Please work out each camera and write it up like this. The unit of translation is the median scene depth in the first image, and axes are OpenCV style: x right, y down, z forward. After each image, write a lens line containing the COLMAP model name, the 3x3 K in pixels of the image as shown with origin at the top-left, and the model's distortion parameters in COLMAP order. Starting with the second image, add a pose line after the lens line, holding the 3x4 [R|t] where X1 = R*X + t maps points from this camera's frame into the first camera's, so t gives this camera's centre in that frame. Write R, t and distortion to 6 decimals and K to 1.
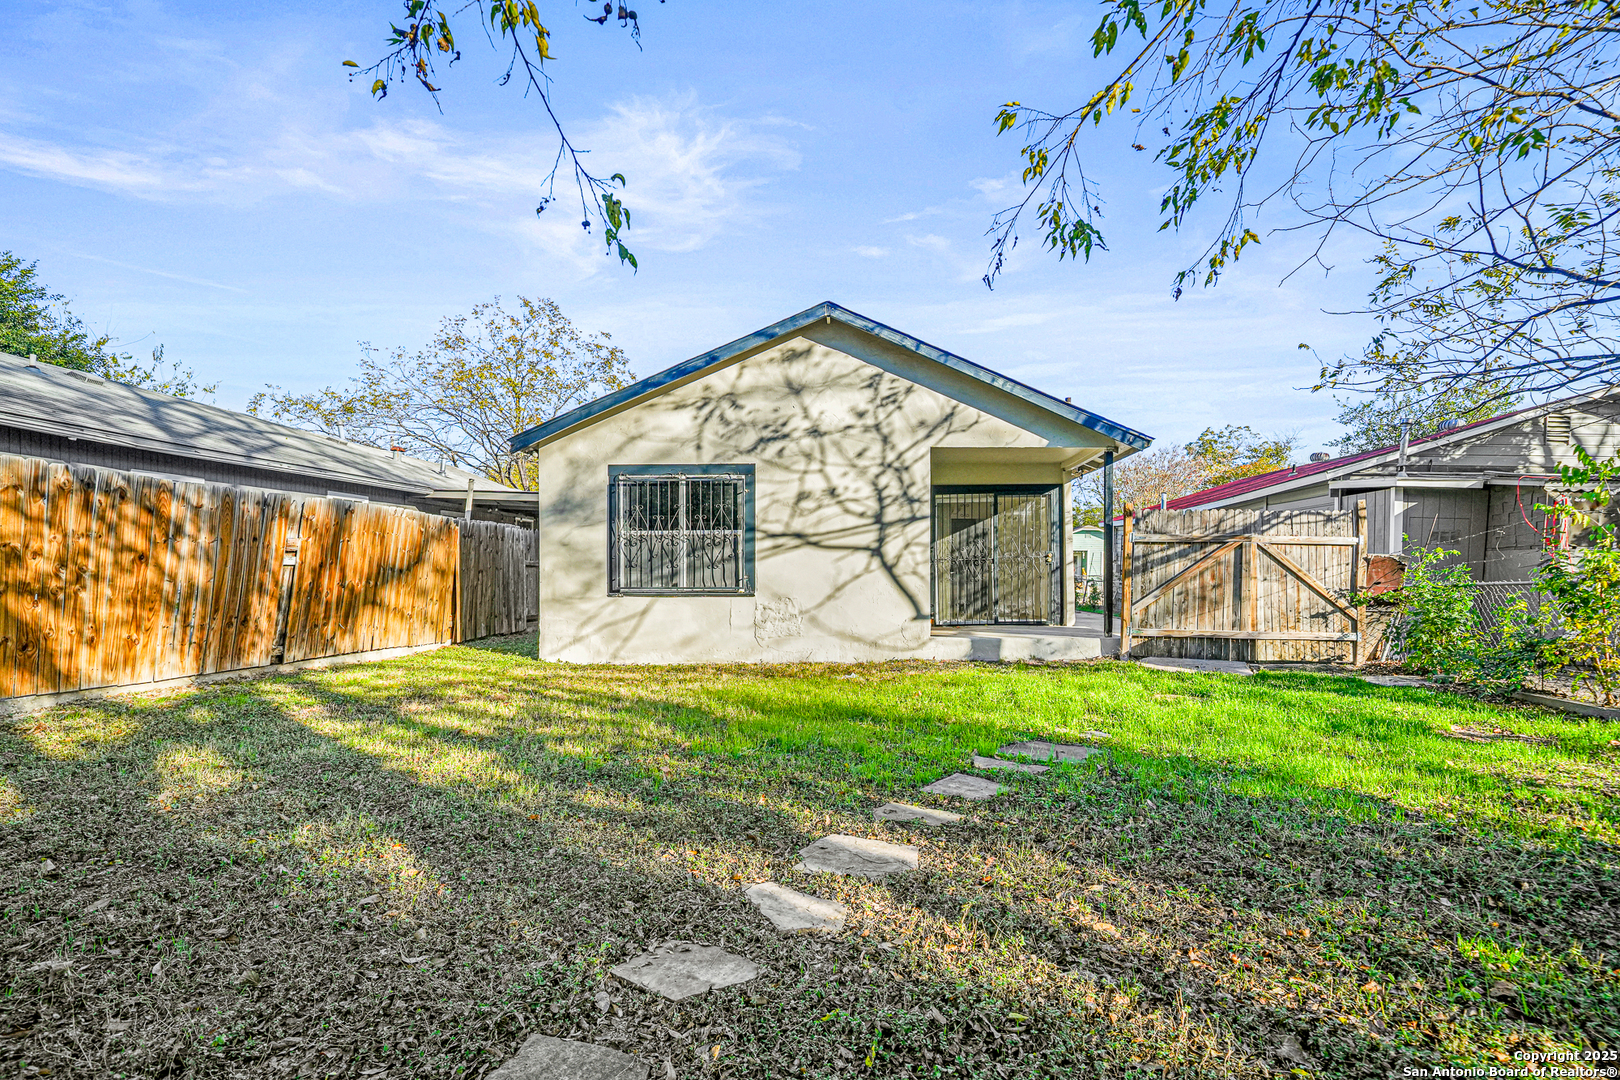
lens RADIAL K [[717.5, 0, 809.9], [0, 717.5, 567.8], [0, 0, 1]] dist [0.004923, 0.001049]
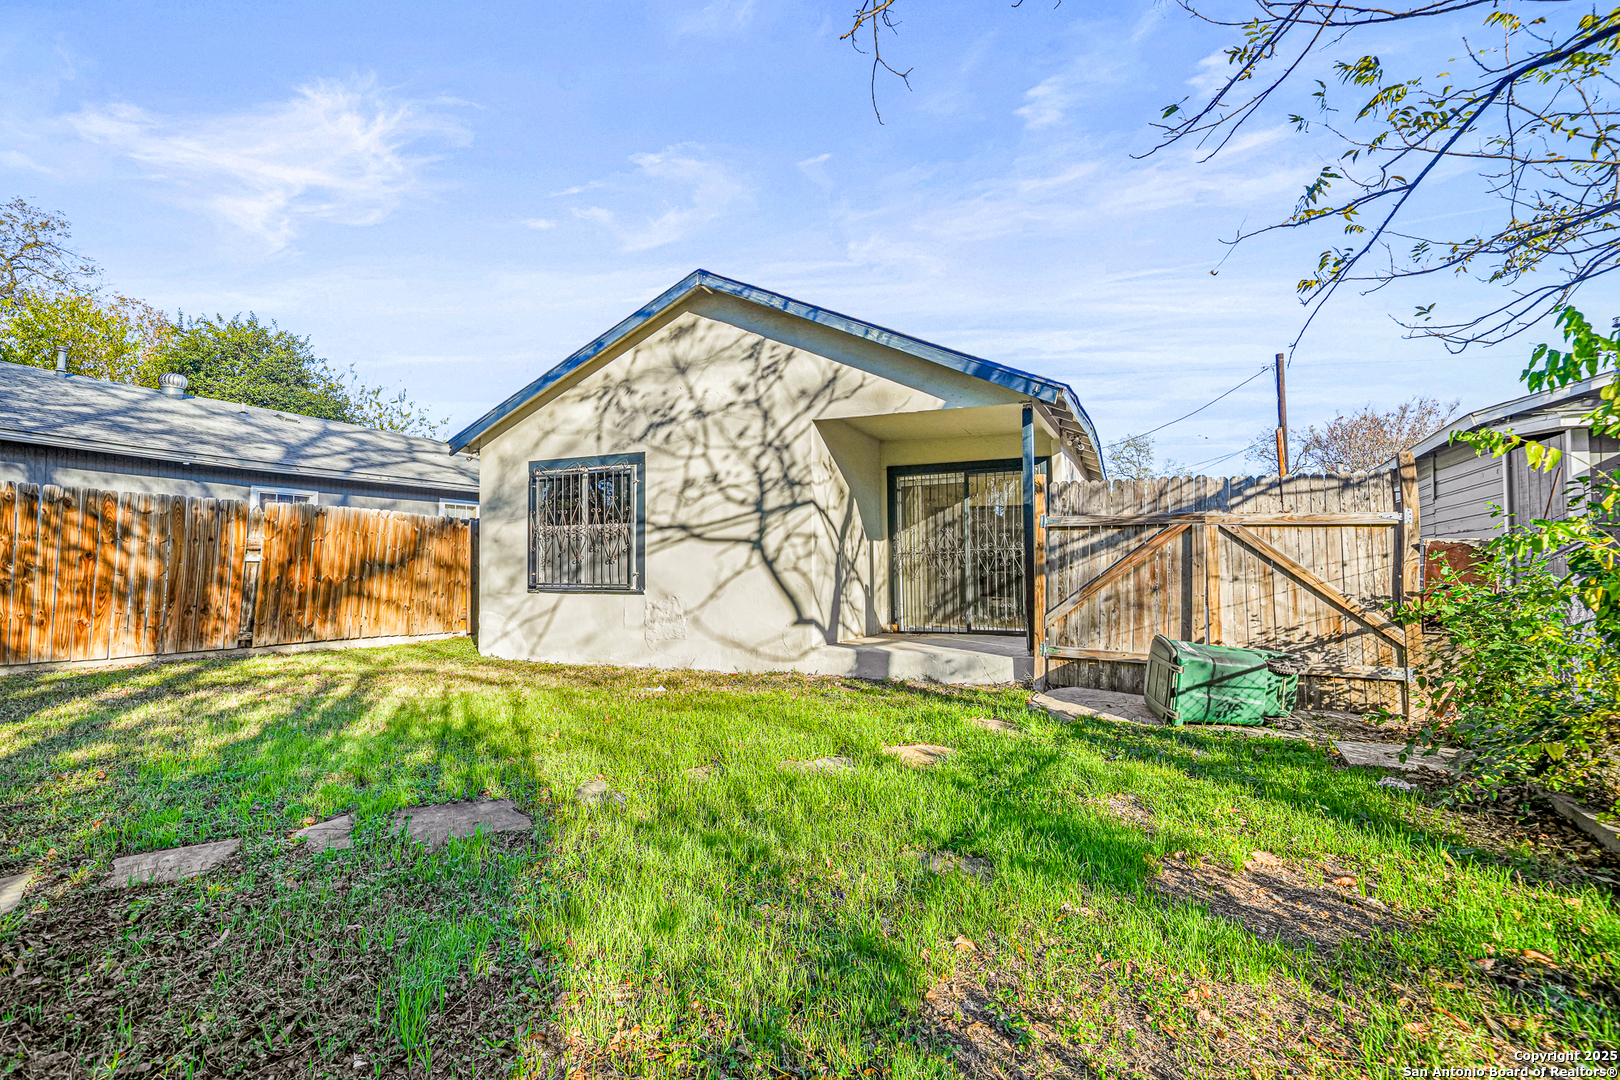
lens RADIAL K [[717.5, 0, 815.4], [0, 717.5, 519.4], [0, 0, 1]] dist [0.004923, 0.001049]
pose [[0.931466, -0.023531, -0.363067, 0.482333], [0.000650, 0.998012, -0.063014, 0.002494], [0.363828, 0.058459, 0.929630, 0.224547]]
